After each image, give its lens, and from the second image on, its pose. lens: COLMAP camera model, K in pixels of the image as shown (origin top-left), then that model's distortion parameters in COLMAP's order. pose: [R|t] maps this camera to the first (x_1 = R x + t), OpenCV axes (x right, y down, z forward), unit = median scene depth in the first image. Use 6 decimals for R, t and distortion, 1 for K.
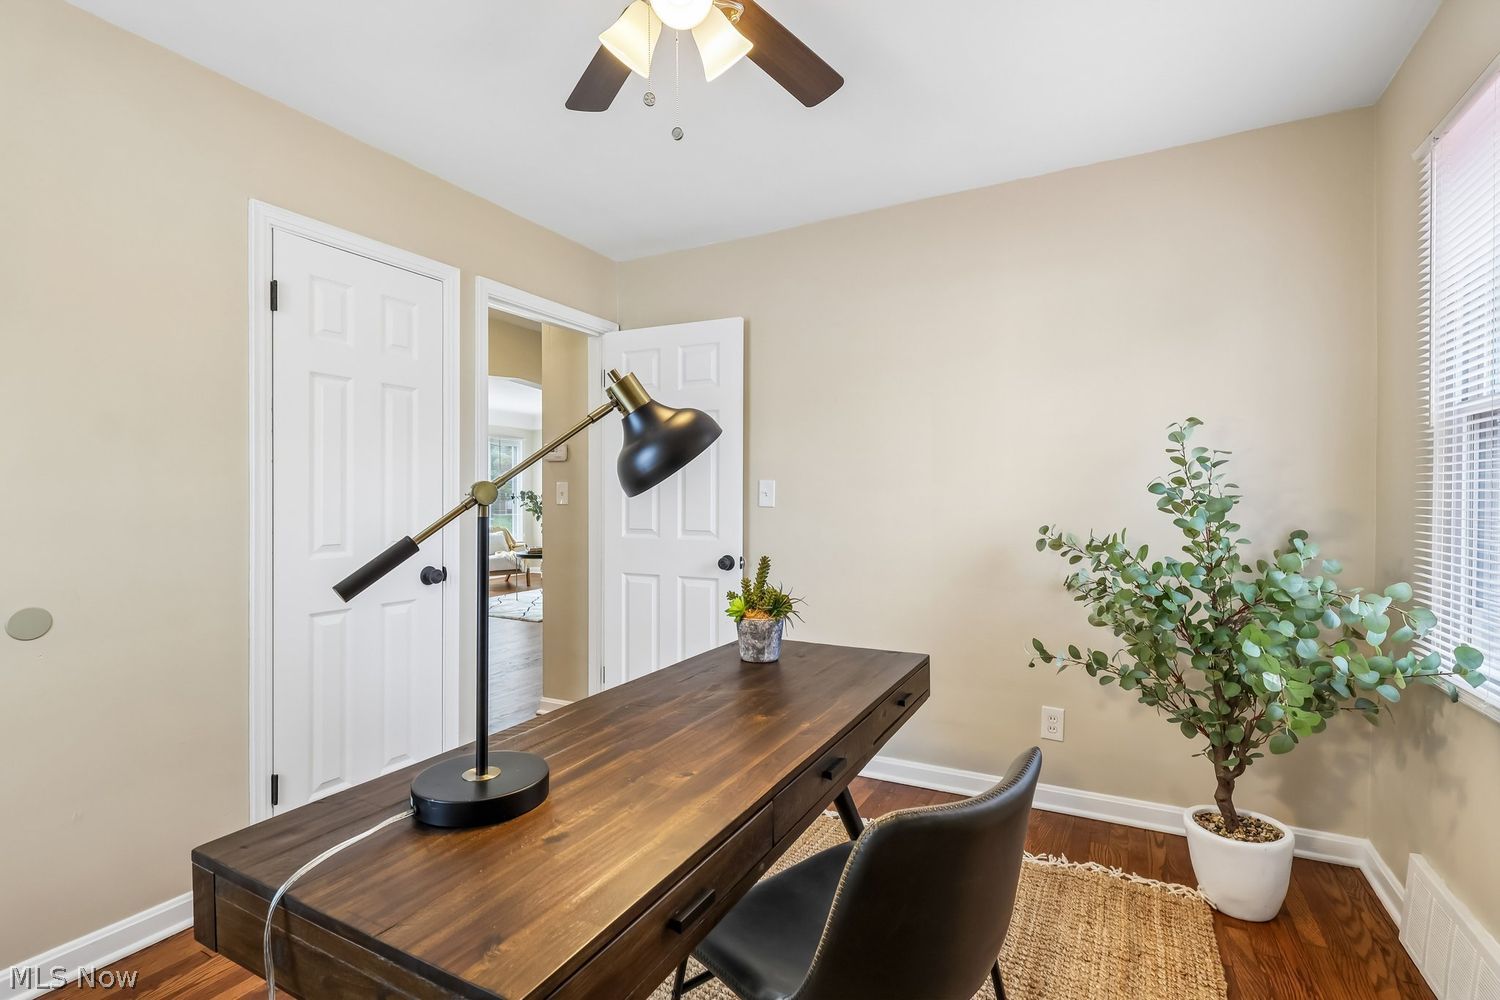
lens RADIAL K [[701.5, 0, 748.2], [0, 701.5, 496.2], [0, 0, 1]] dist [-0.001185, 0.002295]
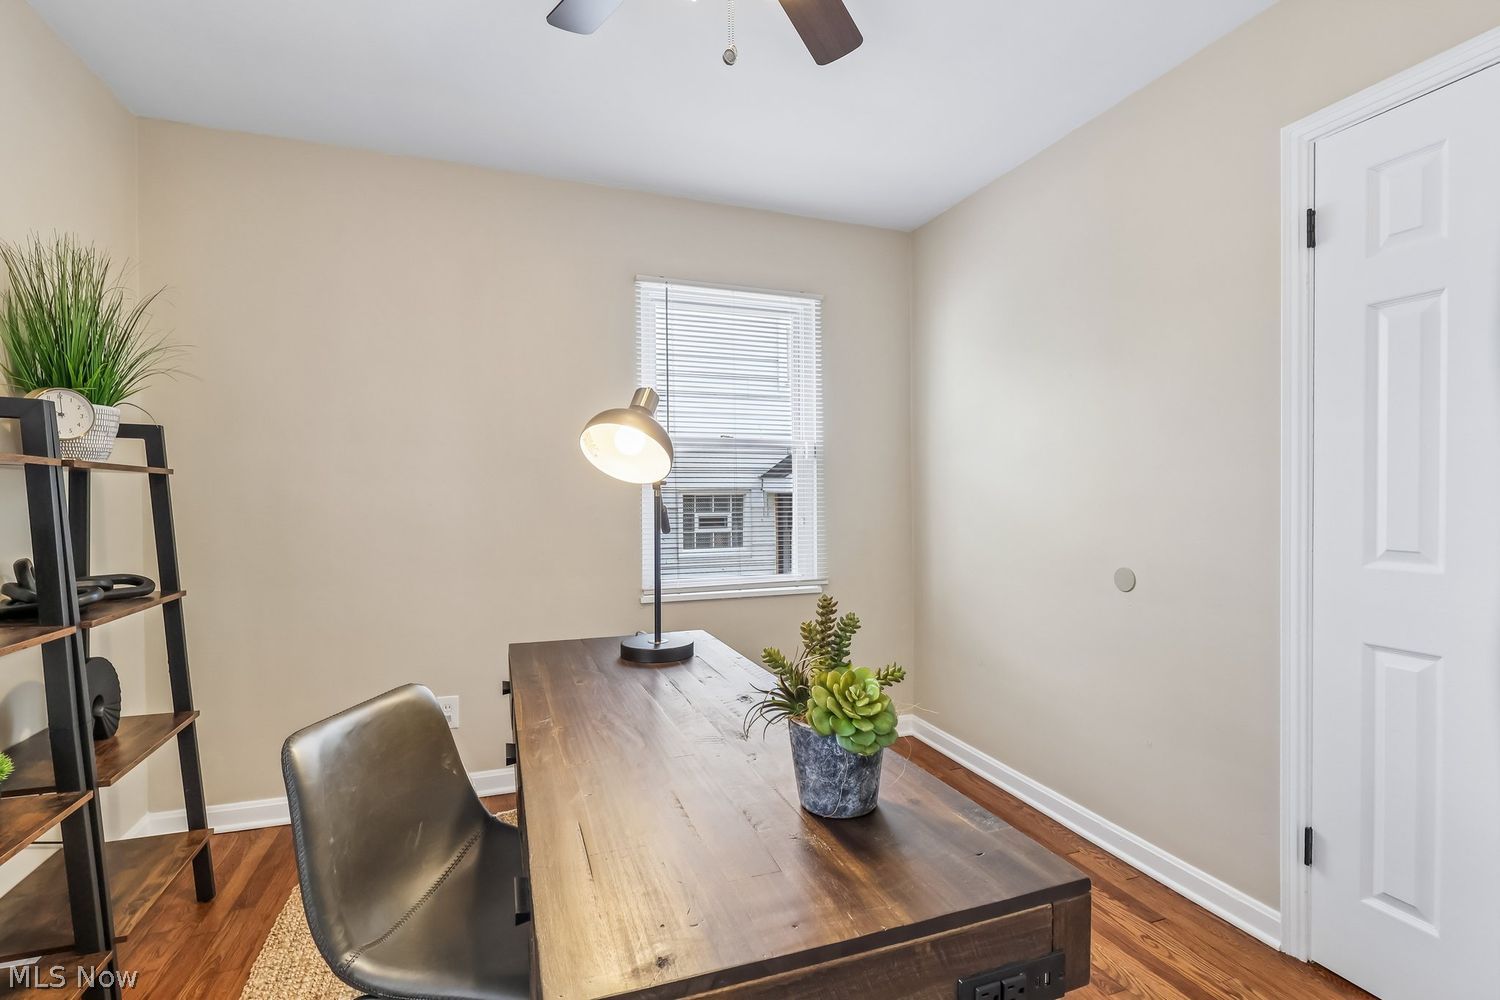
lens RADIAL K [[701.5, 0, 748.4], [0, 701.5, 501.2], [0, 0, 1]] dist [-0.001185, 0.002295]
pose [[-0.665219, 0.000664, -0.746648, 0.329812], [-0.003125, 0.999988, 0.003674, 0.022763], [0.746642, 0.004777, -0.665209, 1.013779]]
